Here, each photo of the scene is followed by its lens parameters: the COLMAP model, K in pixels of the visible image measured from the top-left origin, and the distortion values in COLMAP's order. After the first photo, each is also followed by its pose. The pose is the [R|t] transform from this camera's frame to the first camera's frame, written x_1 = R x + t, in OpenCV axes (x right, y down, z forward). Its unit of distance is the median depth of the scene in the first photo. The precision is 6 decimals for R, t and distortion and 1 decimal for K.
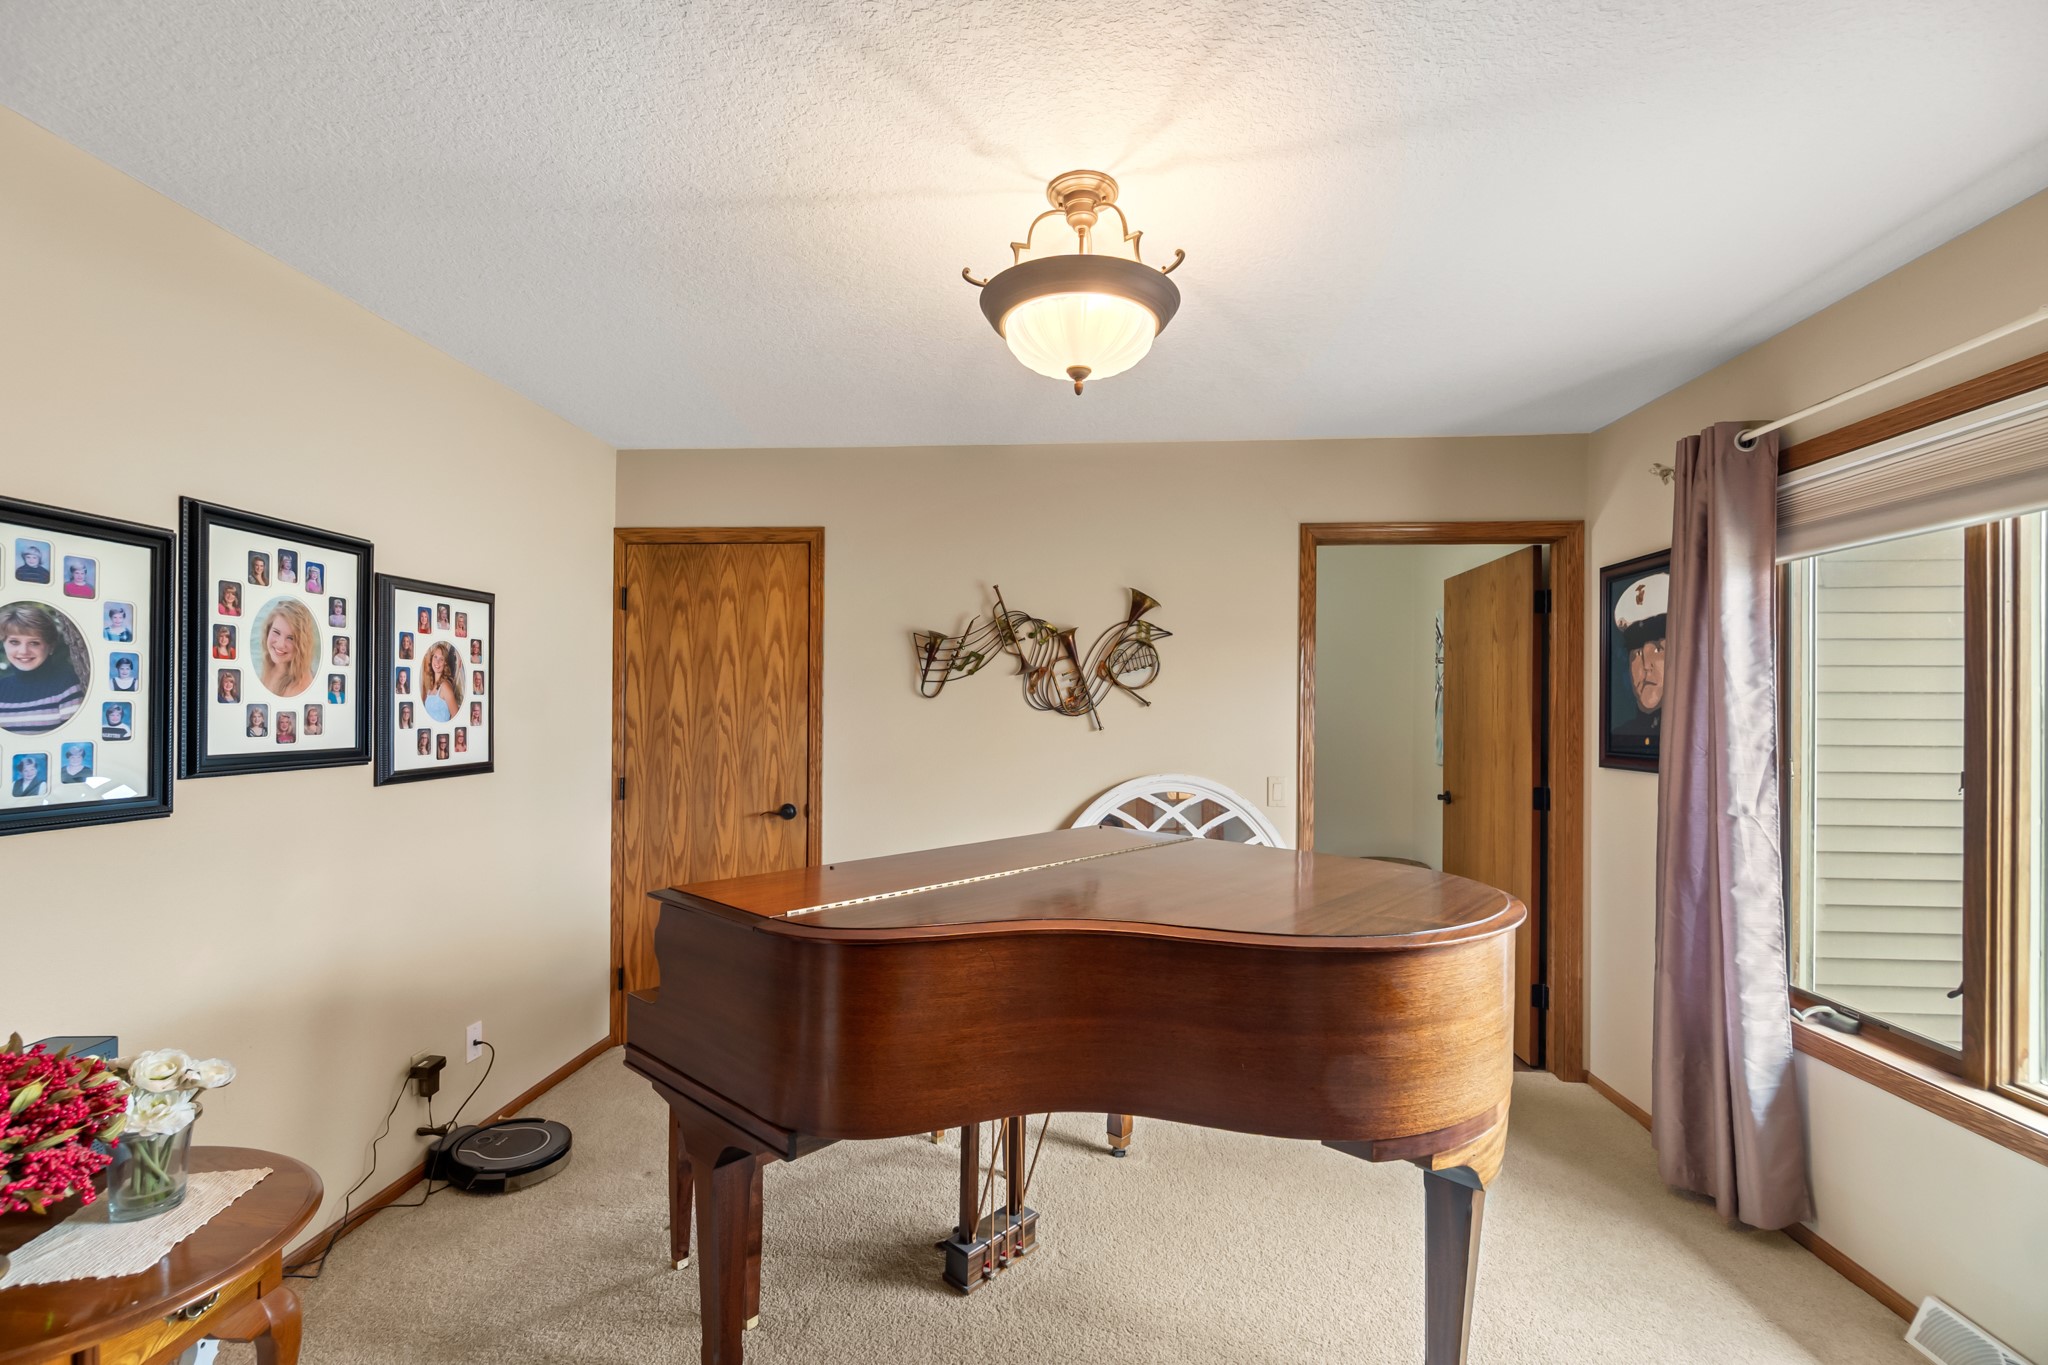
lens RADIAL K [[893.4, 0, 1020.3], [0, 893.4, 705.5], [0, 0, 1]] dist [-0.000602, 0.000066]
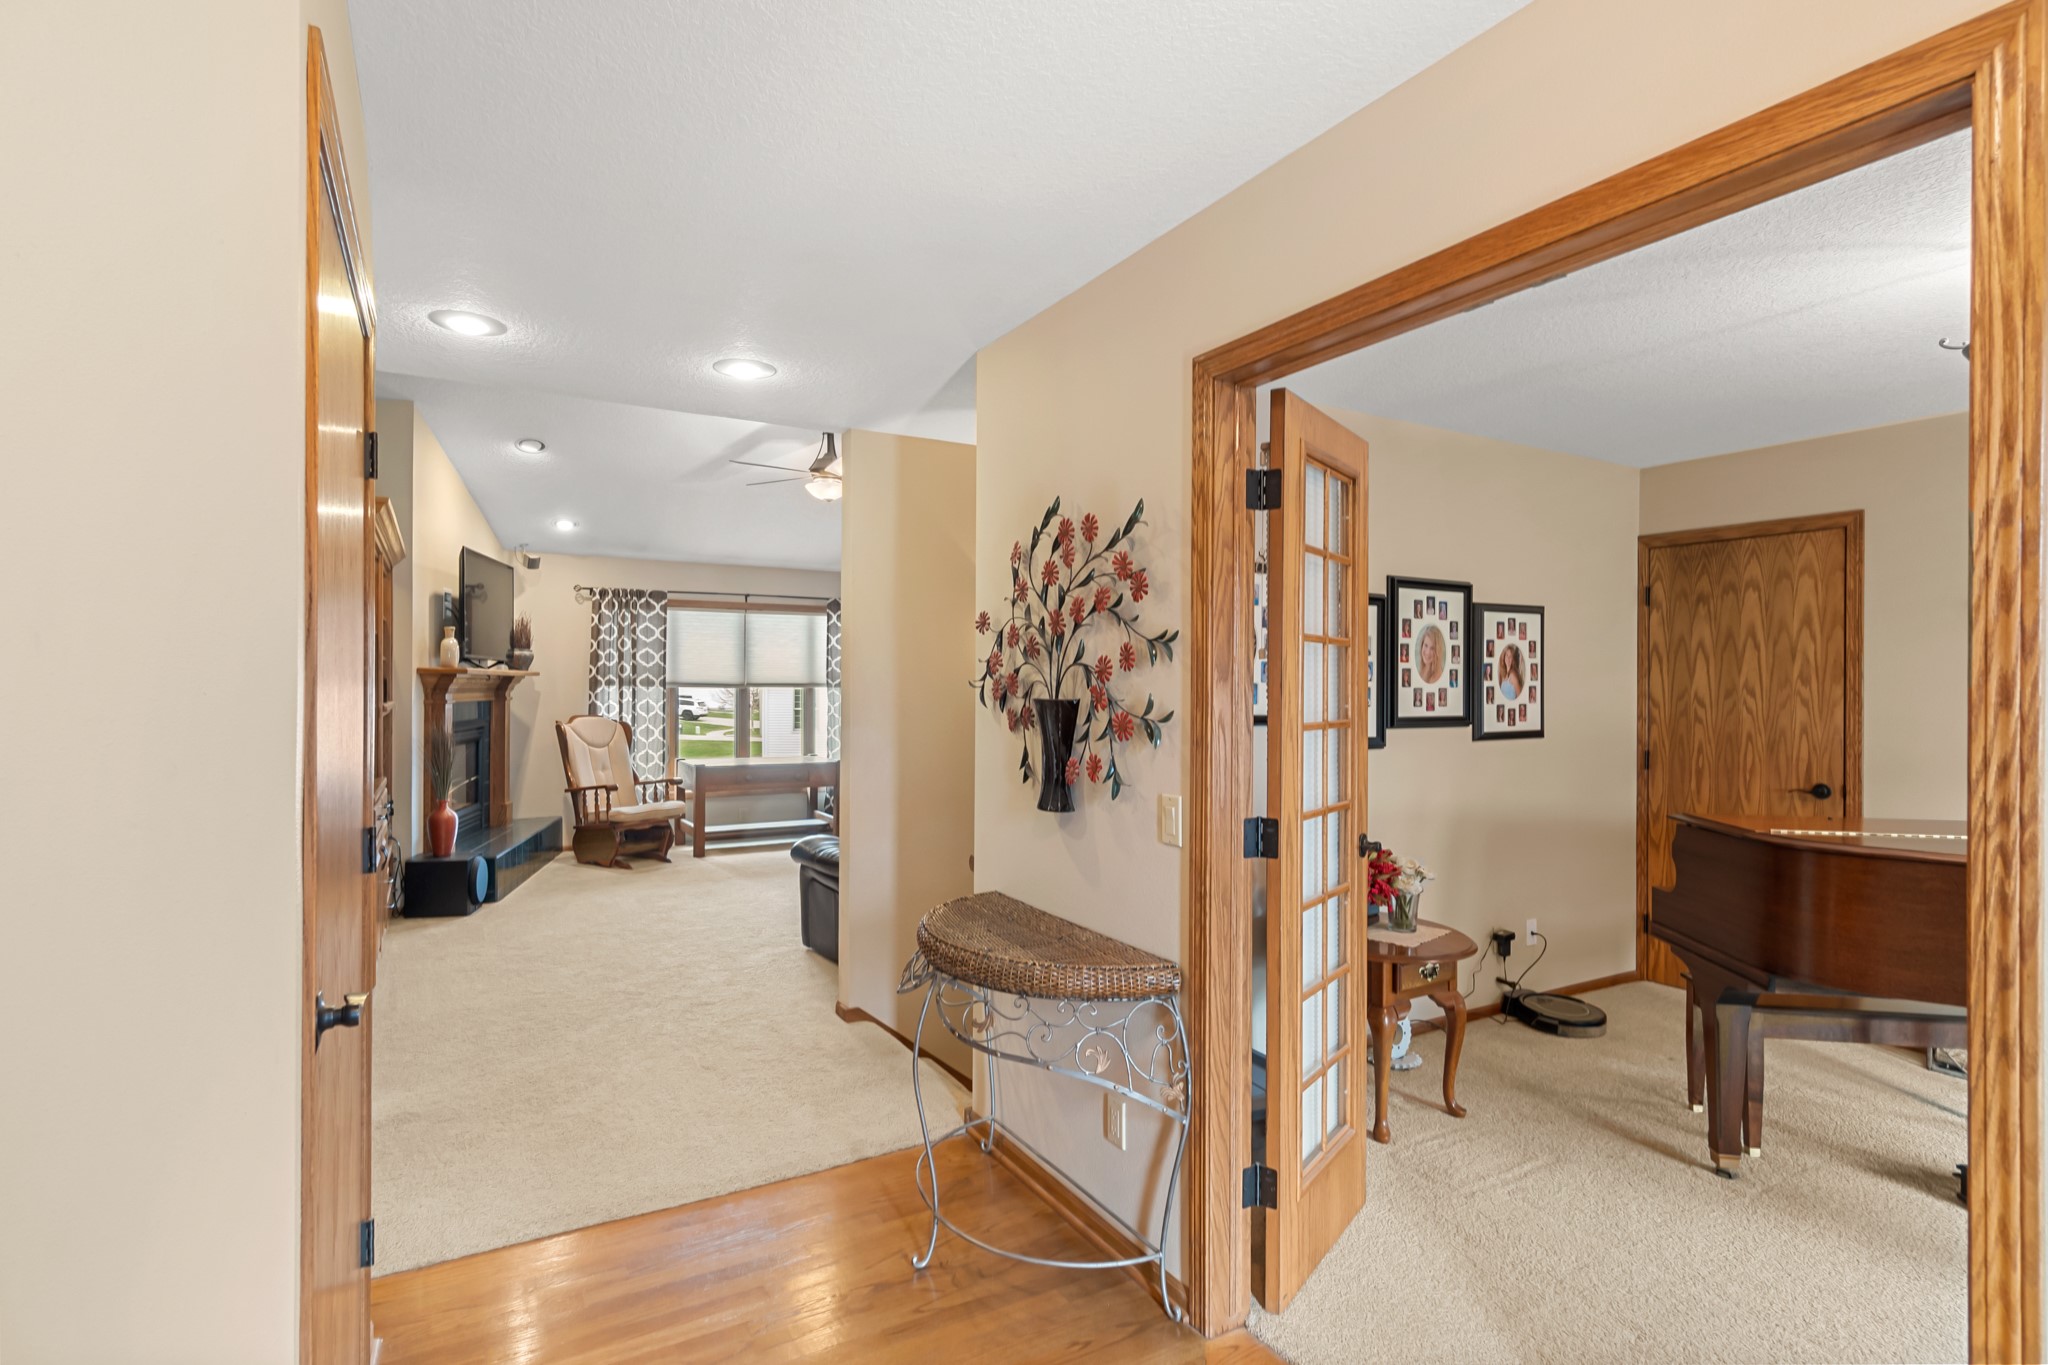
lens RADIAL K [[987.1, 0, 1026.3], [0, 987.1, 687.6], [0, 0, 1]] dist [0.000460, -0.000112]
pose [[0.557981, -0.003738, -0.829845, 0.229783], [0.002084, 0.999993, -0.003103, 0.001519], [0.829851, 0.000002, 0.557985, -0.521447]]
